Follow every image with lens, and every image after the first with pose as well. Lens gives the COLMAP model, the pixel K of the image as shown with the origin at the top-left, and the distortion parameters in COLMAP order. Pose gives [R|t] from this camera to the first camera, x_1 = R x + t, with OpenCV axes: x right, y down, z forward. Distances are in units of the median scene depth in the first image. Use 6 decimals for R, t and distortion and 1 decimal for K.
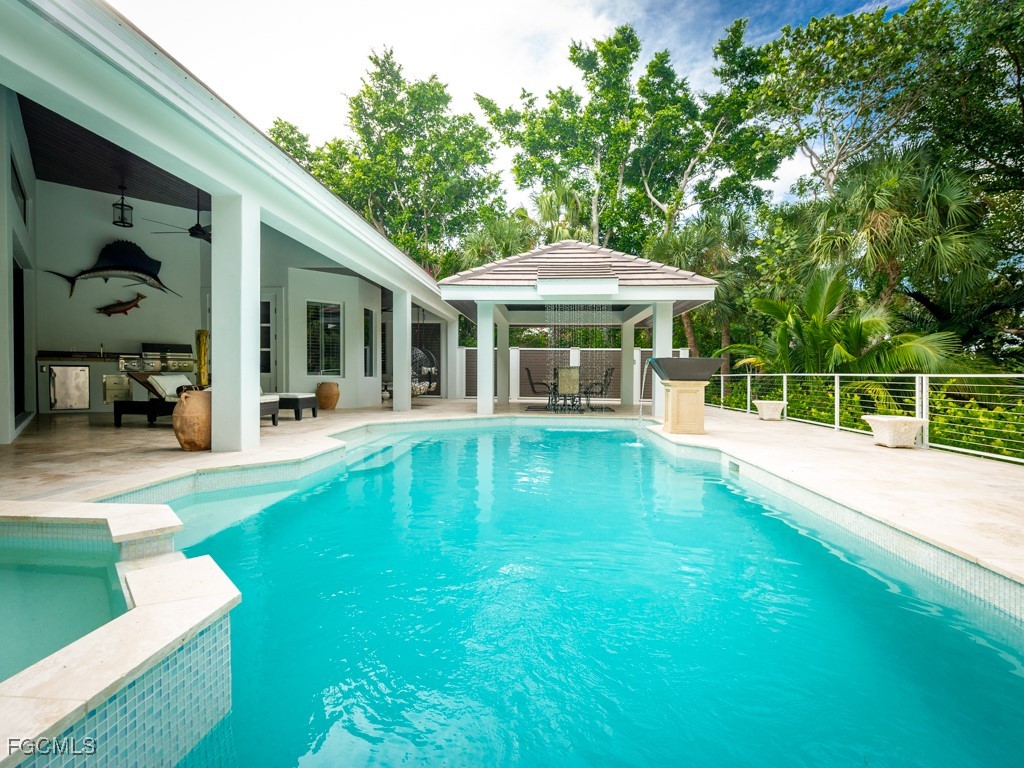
lens RADIAL K [[492.8, 0, 520.6], [0, 492.8, 381.0], [0, 0, 1]] dist [0.010392, 0.000289]
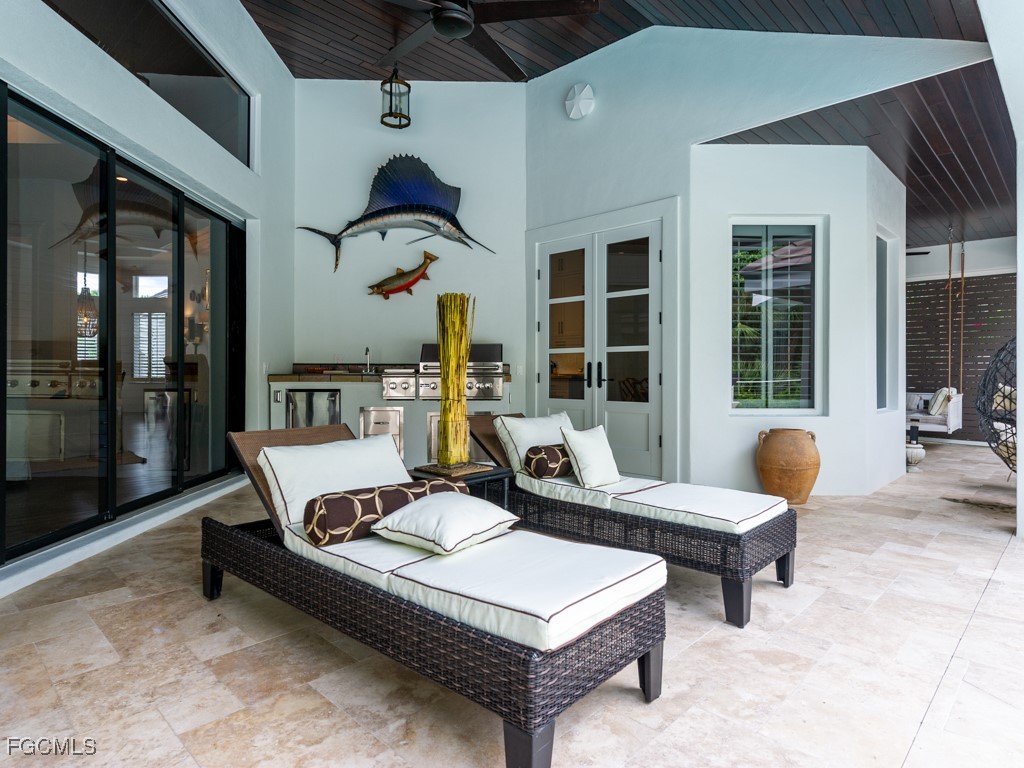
lens RADIAL K [[581.8, 0, 512.3], [0, 581.8, 376.4], [0, 0, 1]] dist [0.006363, 0.001257]
pose [[0.758321, -0.005135, -0.651861, -0.292033], [-0.005409, 0.999885, -0.014169, -0.034217], [0.651859, 0.014270, 0.758206, 0.590921]]
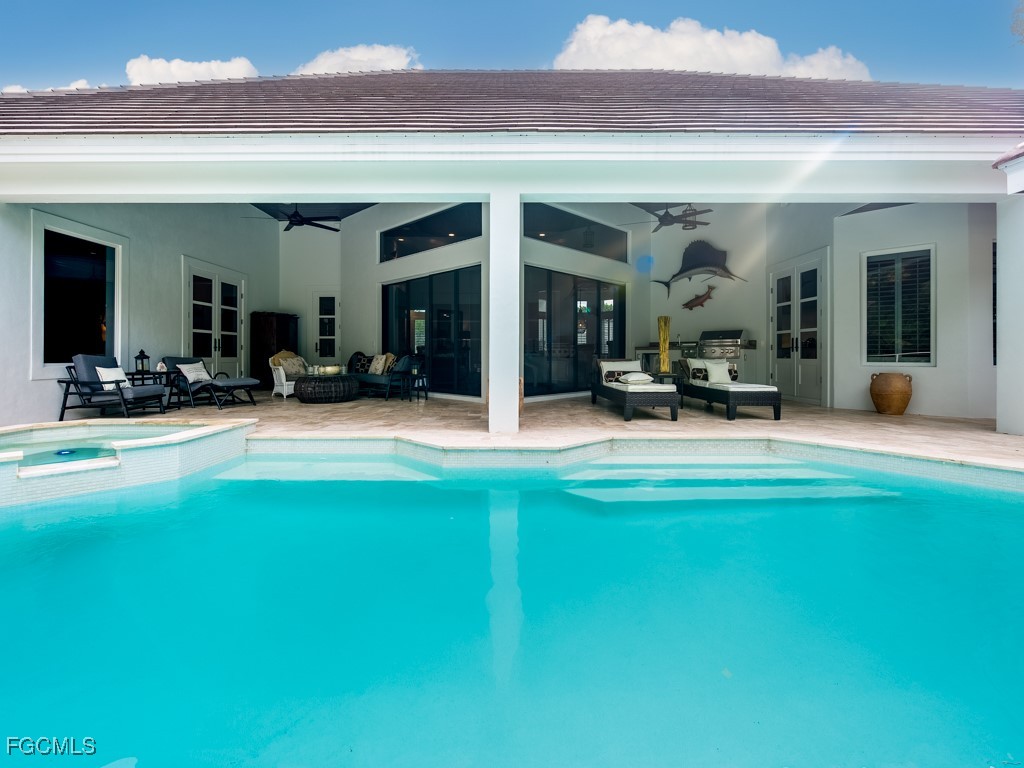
lens RADIAL K [[479.3, 0, 536.0], [0, 479.3, 358.9], [0, 0, 1]] dist [0.003402, 0.000099]
pose [[0.115879, -0.002378, -0.993260, 0.227469], [-0.012442, 0.999915, -0.003846, -0.008373], [0.993185, 0.012804, 0.115840, 0.511480]]
